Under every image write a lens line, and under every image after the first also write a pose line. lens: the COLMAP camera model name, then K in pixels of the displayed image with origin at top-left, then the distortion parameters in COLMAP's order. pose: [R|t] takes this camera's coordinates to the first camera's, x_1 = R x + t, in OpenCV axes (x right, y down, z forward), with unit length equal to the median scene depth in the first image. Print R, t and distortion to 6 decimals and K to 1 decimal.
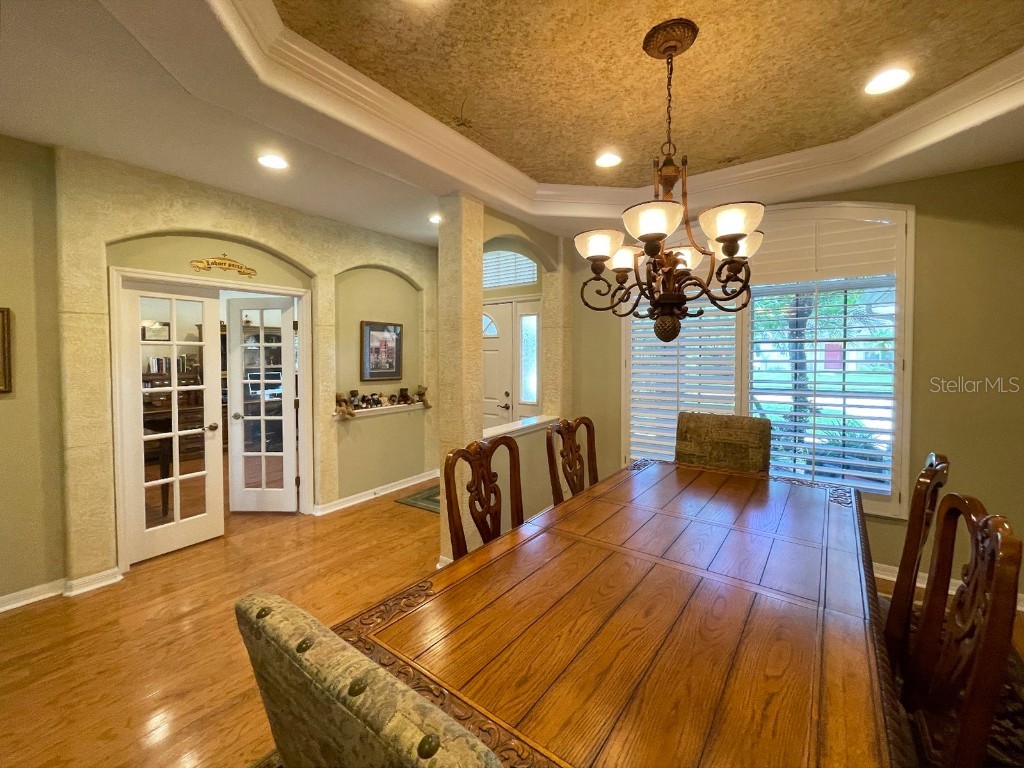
lens RADIAL K [[418.4, 0, 561.7], [0, 418.4, 345.4], [0, 0, 1]] dist [0.002458, 0.000119]
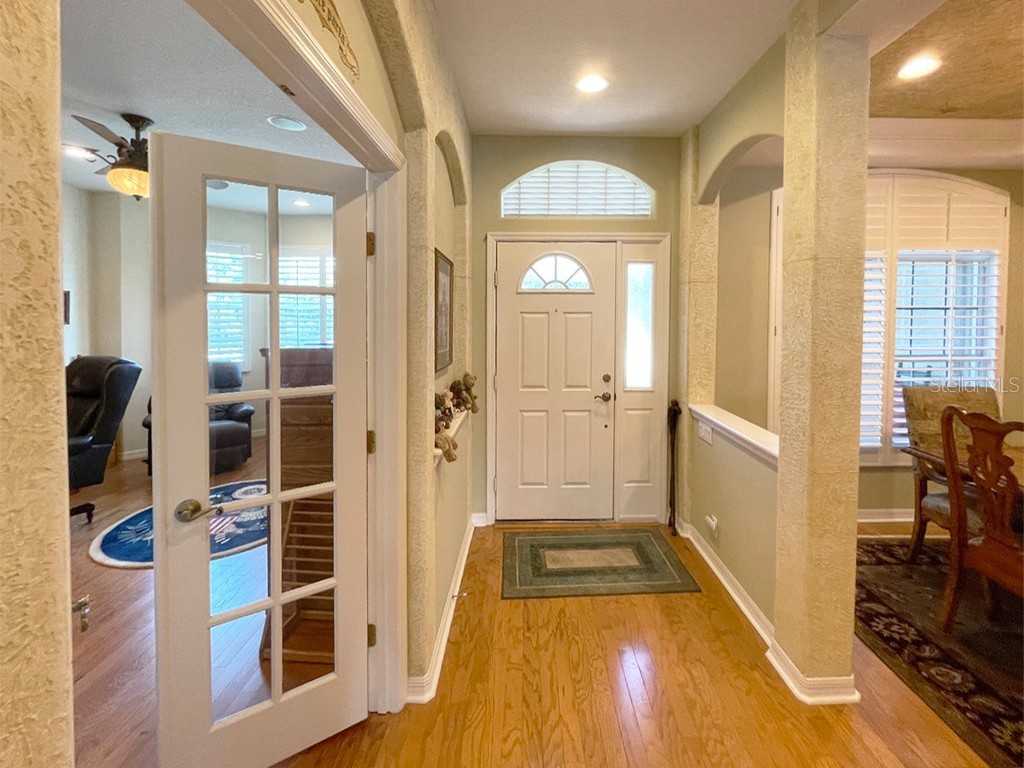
lens RADIAL K [[438.0, 0, 546.0], [0, 438.0, 314.9], [0, 0, 1]] dist [0.000879, 0.000074]
pose [[0.825509, 0.006562, 0.564351, -0.769357], [-0.014760, 0.999841, 0.009965, 0.012317], [-0.564196, -0.016556, 0.825475, 0.603518]]
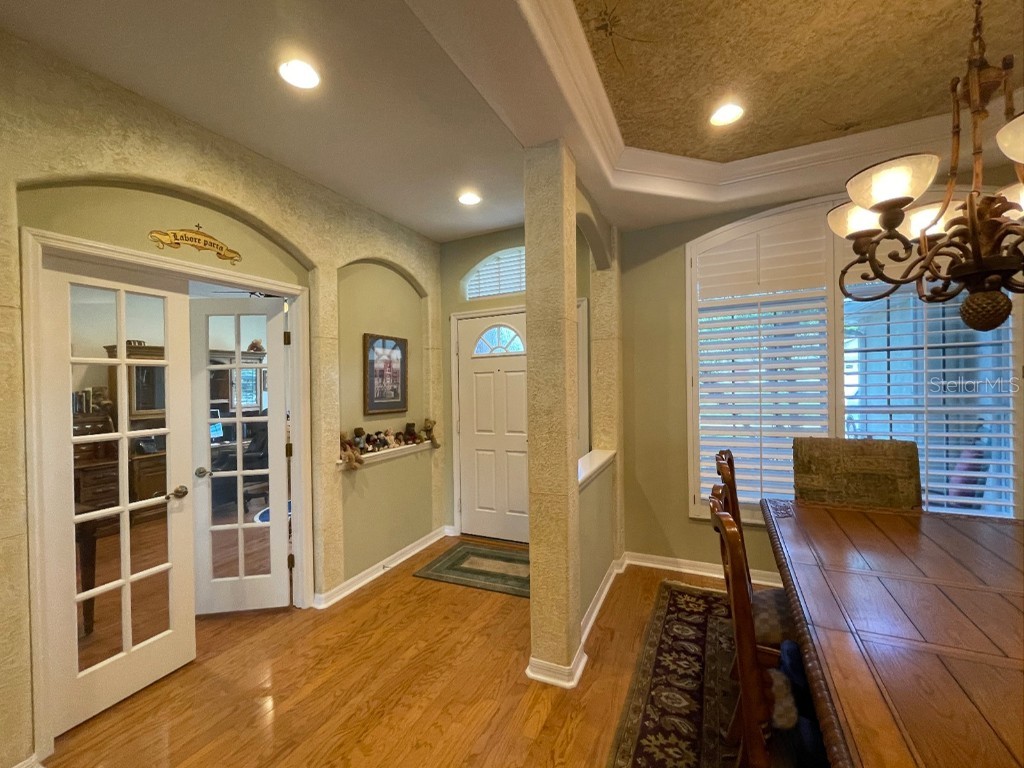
lens RADIAL K [[438.0, 0, 528.7], [0, 438.0, 364.5], [0, 0, 1]] dist [0.000879, 0.000074]
pose [[0.992493, -0.024387, 0.119845, -0.321290], [0.027083, 0.999414, -0.020922, 0.022687], [-0.119264, 0.024011, 0.992572, 0.224412]]
